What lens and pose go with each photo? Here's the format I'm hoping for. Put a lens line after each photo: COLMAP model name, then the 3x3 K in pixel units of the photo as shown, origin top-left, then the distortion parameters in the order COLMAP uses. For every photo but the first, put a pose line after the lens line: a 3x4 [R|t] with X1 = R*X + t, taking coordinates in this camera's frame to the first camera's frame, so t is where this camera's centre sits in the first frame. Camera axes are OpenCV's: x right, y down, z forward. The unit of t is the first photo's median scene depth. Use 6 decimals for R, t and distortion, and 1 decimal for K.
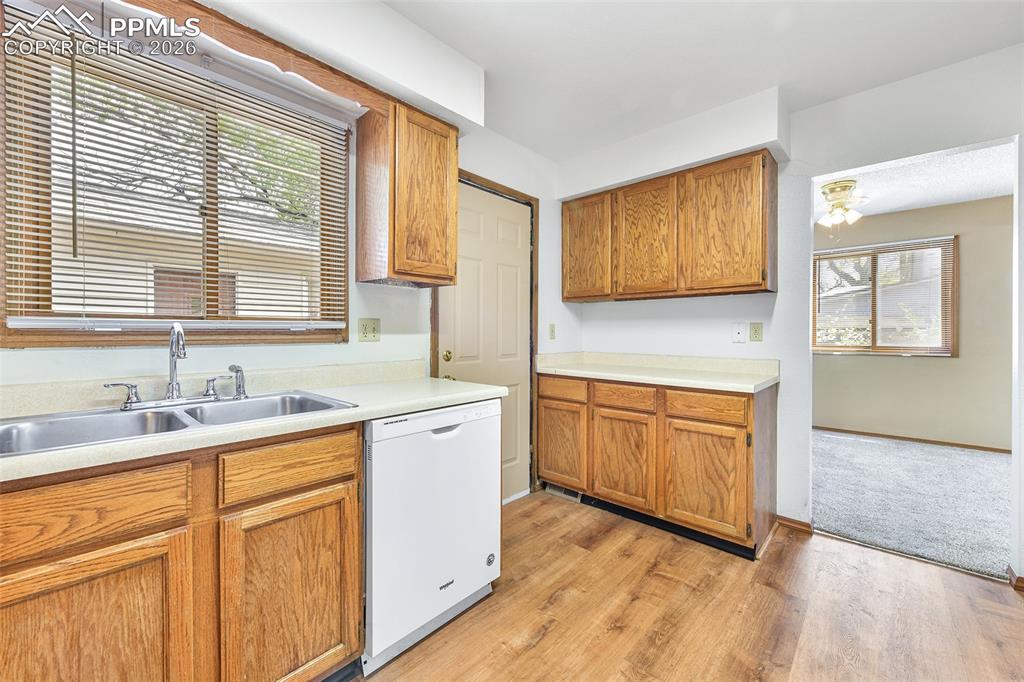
lens RADIAL K [[405.6, 0, 515.3], [0, 405.6, 333.8], [0, 0, 1]] dist [0.001728, 0.000016]
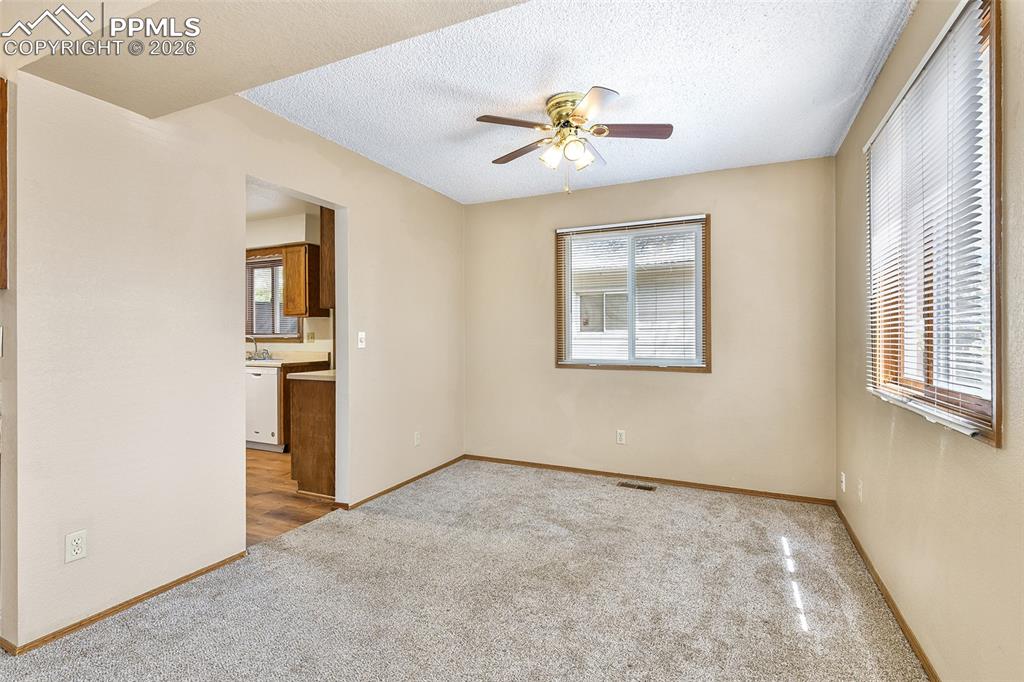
lens RADIAL K [[488.5, 0, 511.5], [0, 488.5, 337.2], [0, 0, 1]] dist [0.001777, 0.000157]
pose [[0.296680, -0.000793, -0.954976, 2.835367], [-0.002972, 0.999994, -0.001754, -0.011401], [0.954972, 0.003359, 0.296676, 1.362012]]
